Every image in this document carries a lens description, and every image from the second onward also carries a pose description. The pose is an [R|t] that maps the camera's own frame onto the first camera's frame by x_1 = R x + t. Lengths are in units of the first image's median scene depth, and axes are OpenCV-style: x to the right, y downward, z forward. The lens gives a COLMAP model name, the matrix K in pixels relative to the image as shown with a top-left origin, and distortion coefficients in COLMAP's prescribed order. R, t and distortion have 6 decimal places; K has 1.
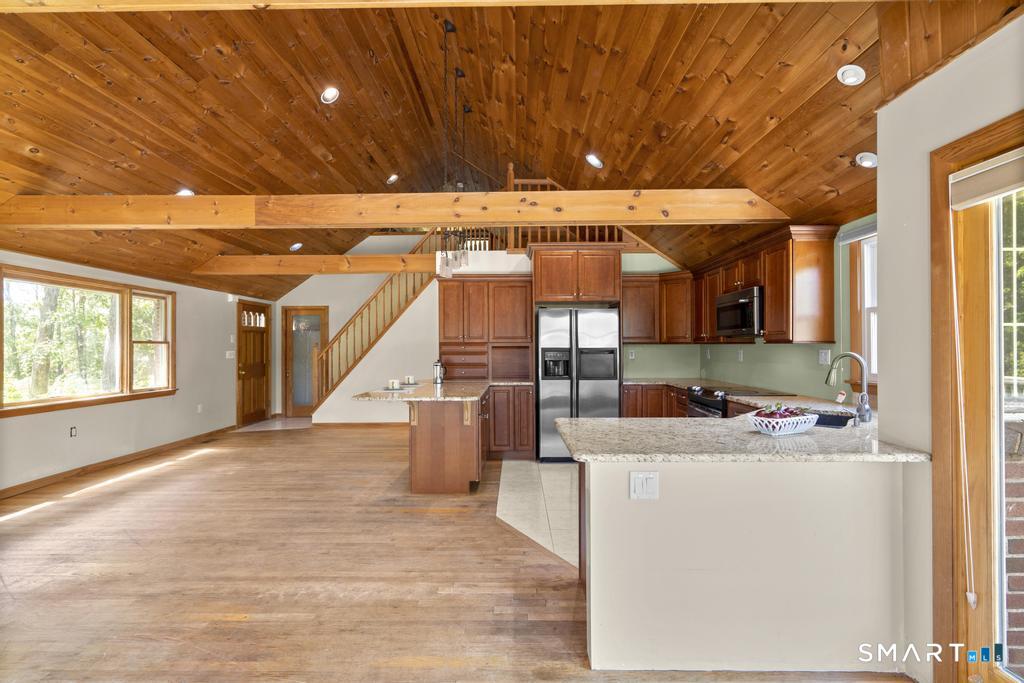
lens RADIAL K [[459.1, 0, 511.7], [0, 459.1, 343.5], [0, 0, 1]] dist [-0.006999, 0.003301]
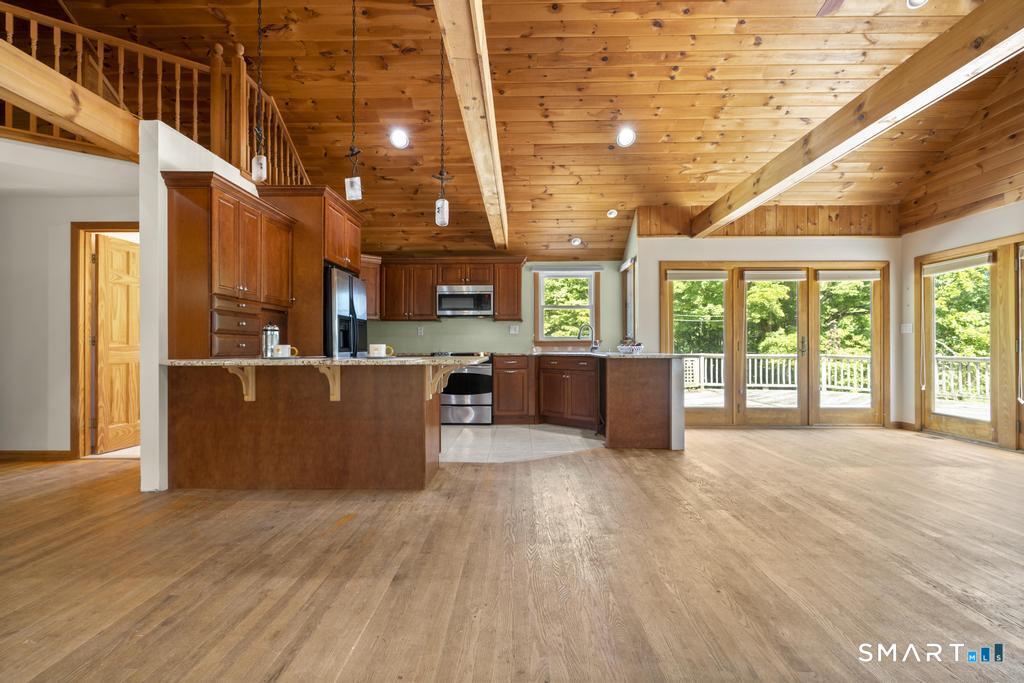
lens RADIAL K [[459.1, 0, 510.9], [0, 459.1, 344.7], [0, 0, 1]] dist [-0.006999, 0.003301]
pose [[0.009621, 0.007517, 0.999925, -0.782797], [-0.005307, 0.999958, -0.007466, 0.069541], [-0.999940, -0.005235, 0.009661, 0.668472]]
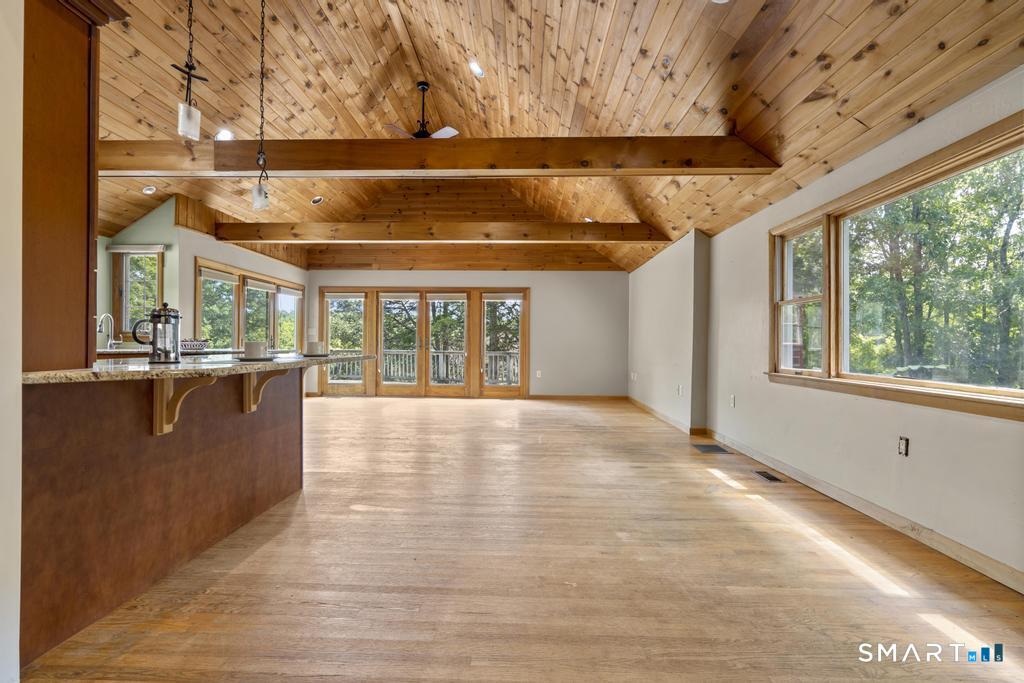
lens RADIAL K [[459.1, 0, 511.2], [0, 459.1, 344.3], [0, 0, 1]] dist [-0.006999, 0.003301]
pose [[-0.999785, -0.004589, 0.020232, -0.460470], [-0.004700, 0.999974, -0.005422, 0.070961], [-0.020206, -0.005516, -0.999781, 1.384349]]
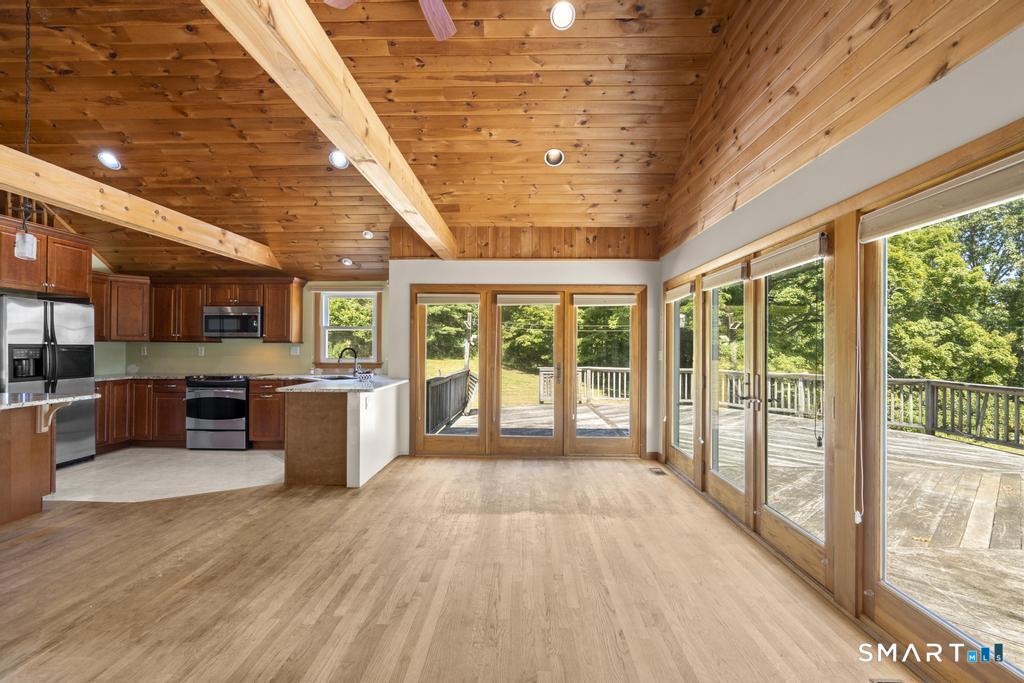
lens RADIAL K [[459.1, 0, 510.7], [0, 459.1, 344.6], [0, 0, 1]] dist [-0.006999, 0.003301]
pose [[0.017968, 0.008994, 0.999798, -0.742073], [-0.011966, 0.999890, -0.008780, 0.007171], [-0.999767, -0.011806, 0.018074, 0.080045]]
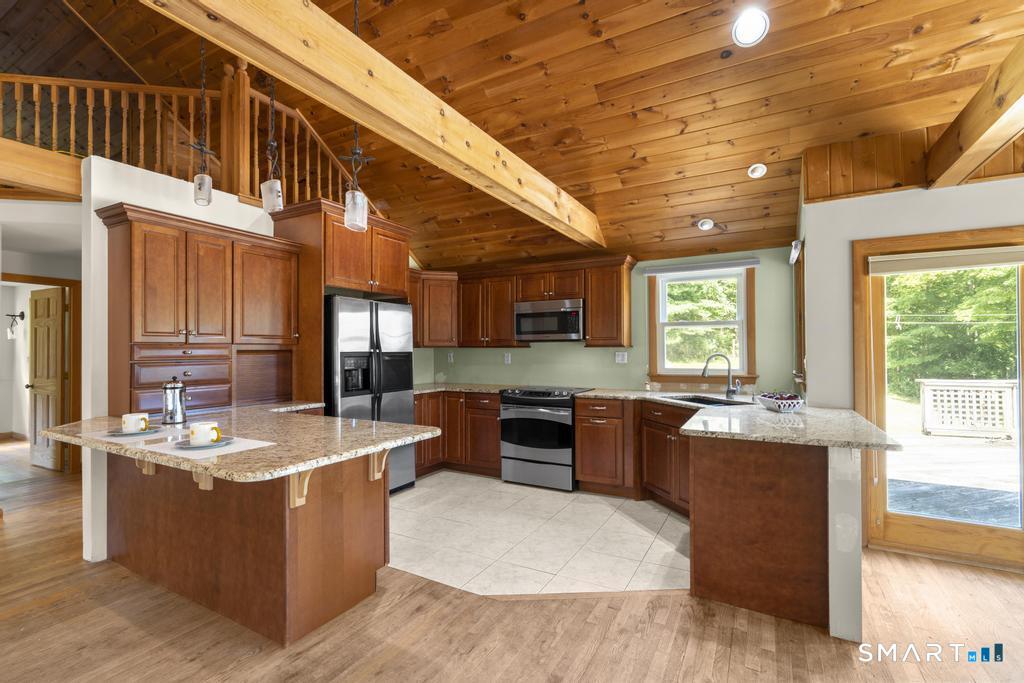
lens RADIAL K [[459.1, 0, 511.4], [0, 459.1, 344.3], [0, 0, 1]] dist [-0.006999, 0.003301]
pose [[0.476624, 0.010497, 0.879044, -0.427509], [-0.003135, 0.999943, -0.010241, 0.003612], [-0.879101, 0.002125, 0.476630, 0.434021]]
